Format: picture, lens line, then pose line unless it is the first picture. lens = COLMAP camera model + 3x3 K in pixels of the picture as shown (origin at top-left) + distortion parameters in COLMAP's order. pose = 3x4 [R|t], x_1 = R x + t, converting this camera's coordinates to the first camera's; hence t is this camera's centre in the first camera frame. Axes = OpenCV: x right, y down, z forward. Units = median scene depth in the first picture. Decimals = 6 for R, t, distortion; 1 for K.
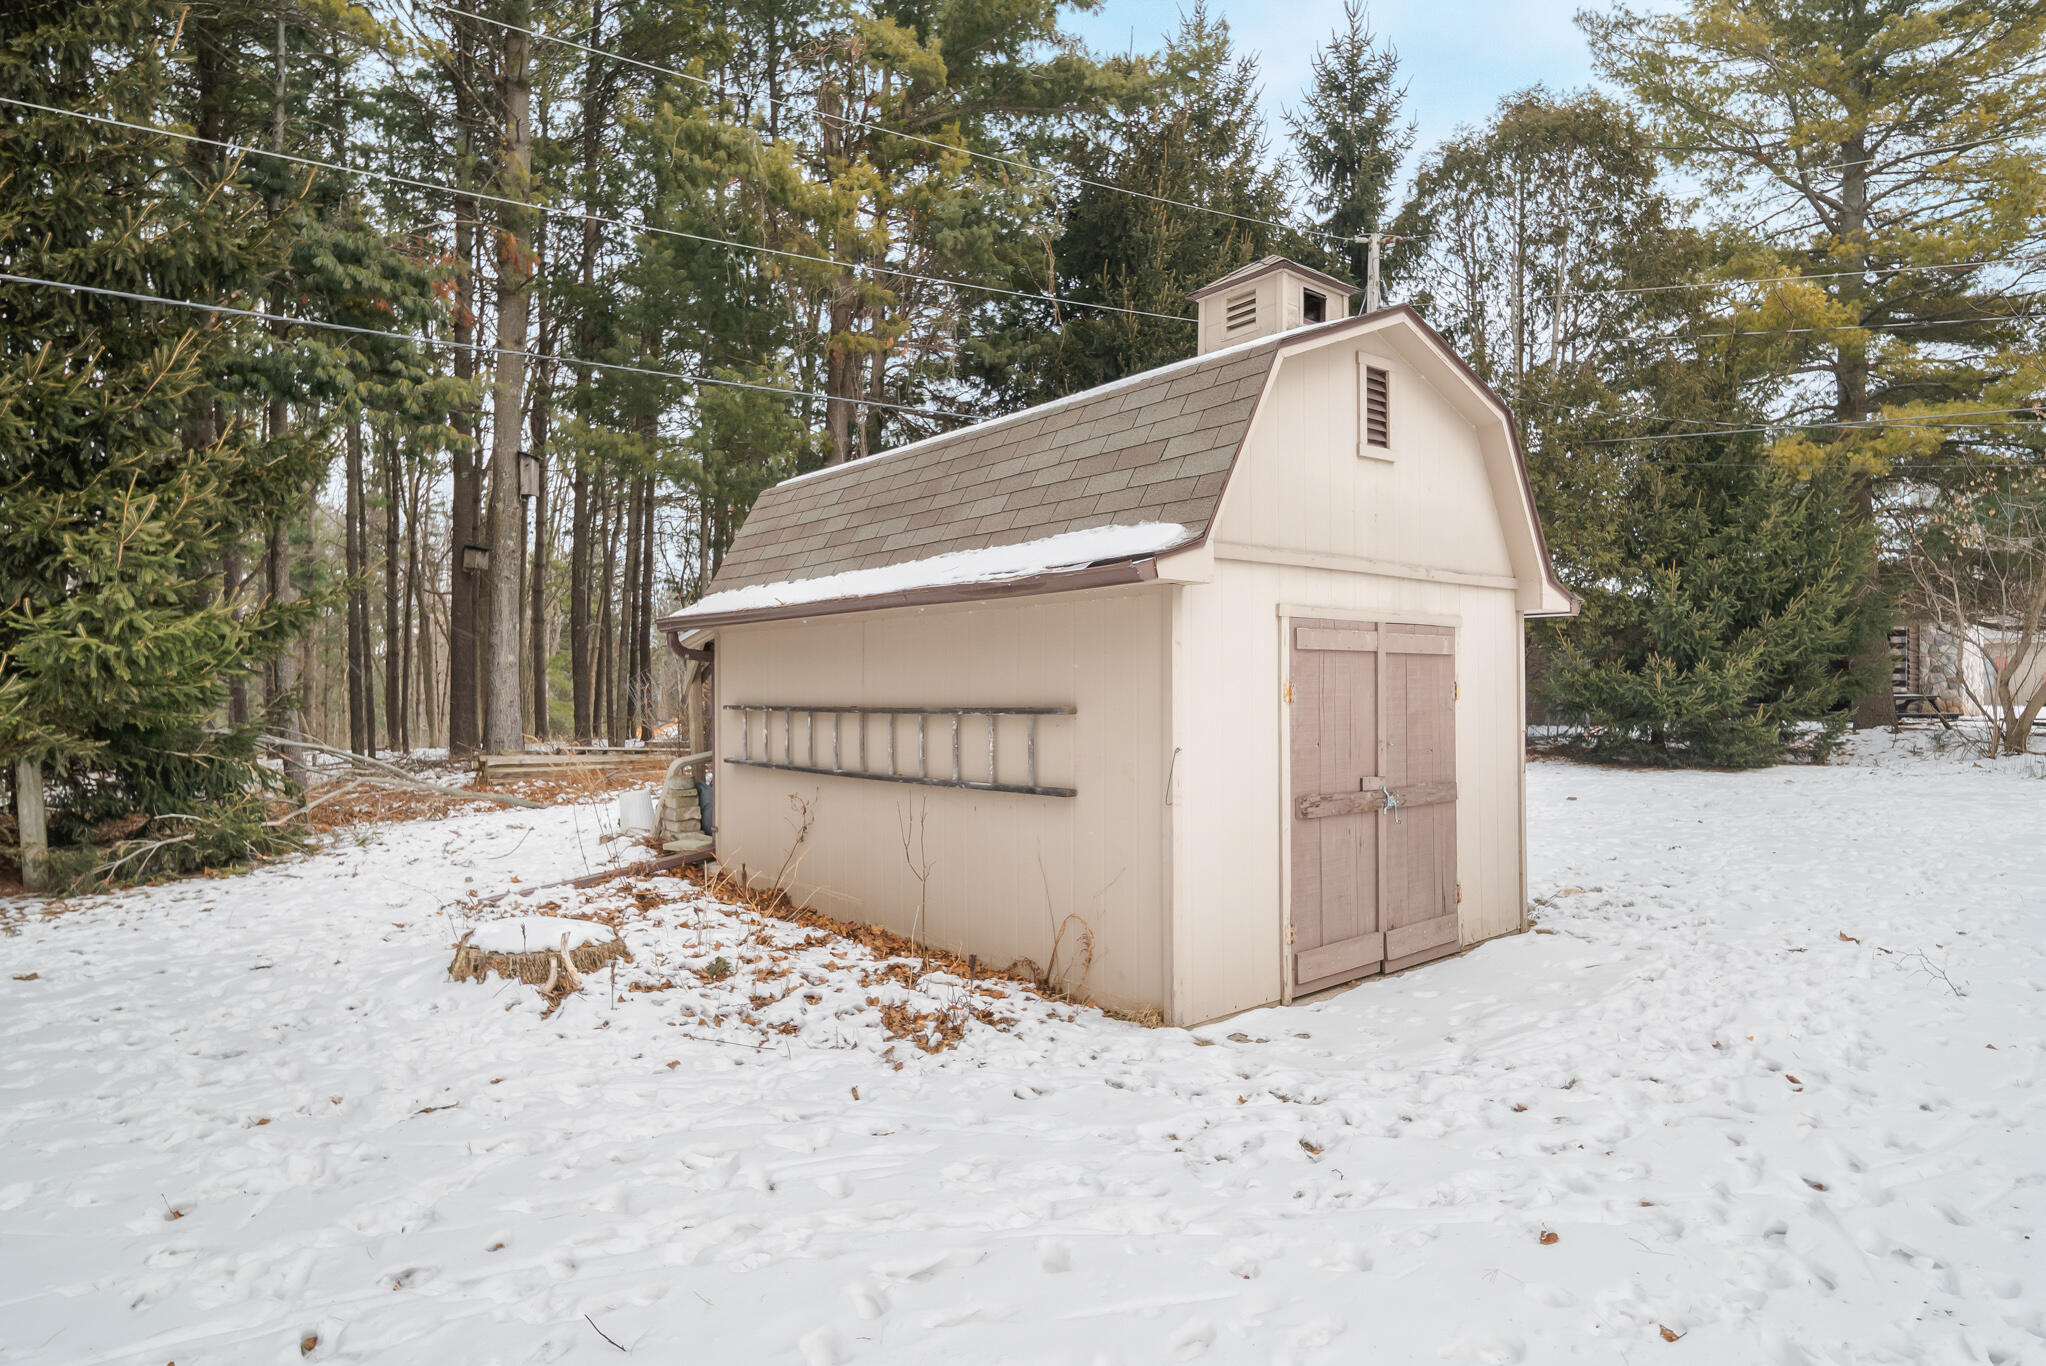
lens RADIAL K [[1185.2, 0, 1024.4], [0, 1185.2, 697.5], [0, 0, 1]] dist [0.000415, 0.000037]
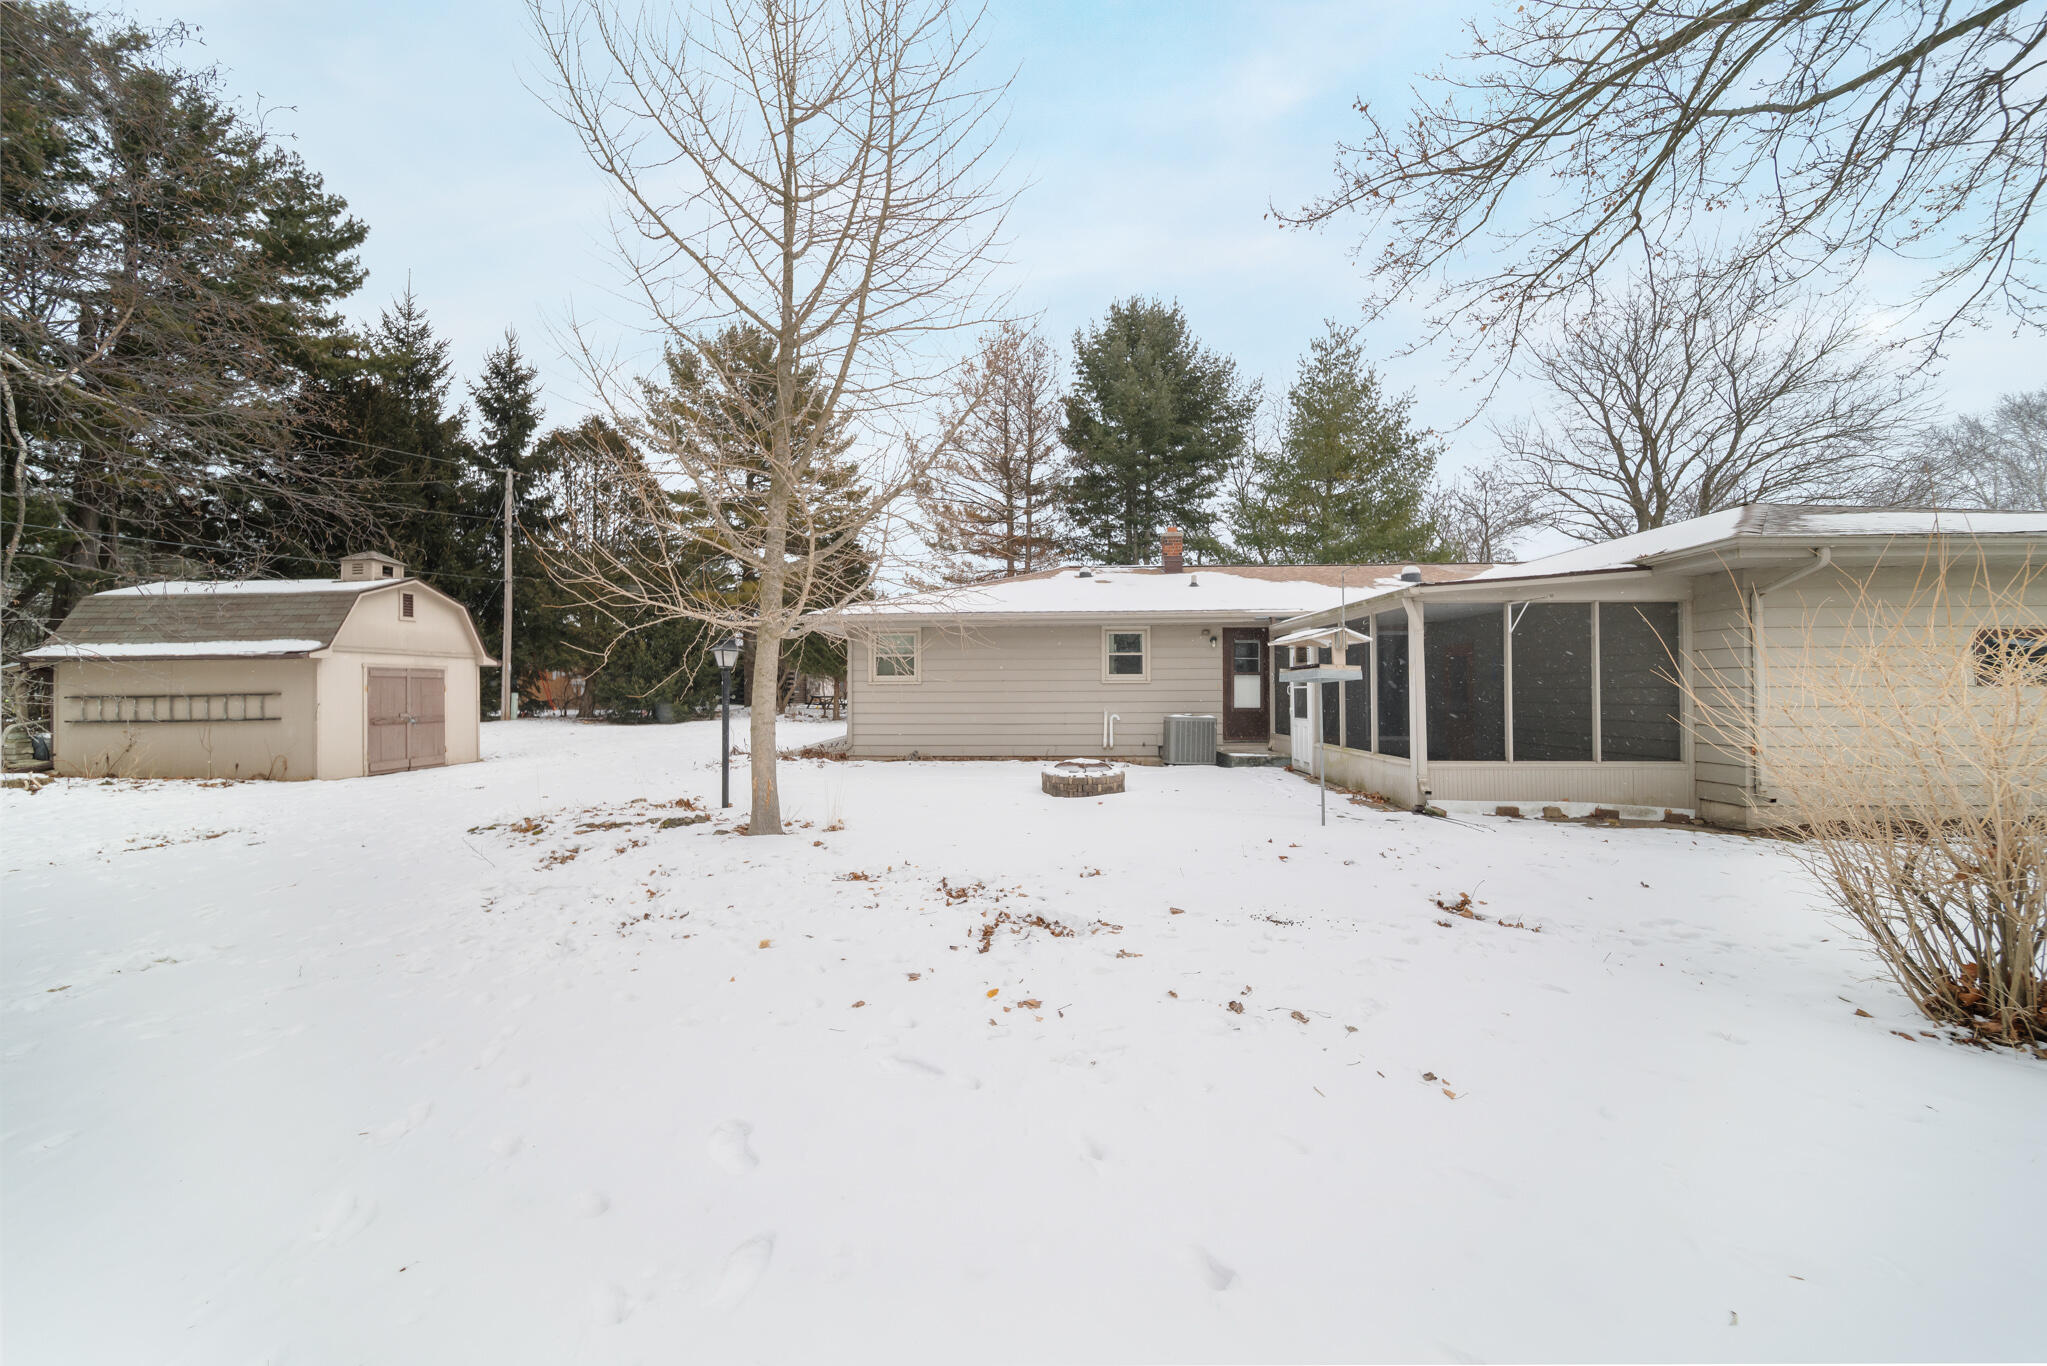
lens RADIAL K [[724.3, 0, 1013.4], [0, 724.3, 681.5], [0, 0, 1]] dist [-0.000337, -0.000038]
pose [[0.693081, 0.005375, 0.720840, 0.002460], [0.013086, 0.999714, -0.020036, 0.031040], [-0.720741, 0.023319, 0.692812, -1.358123]]
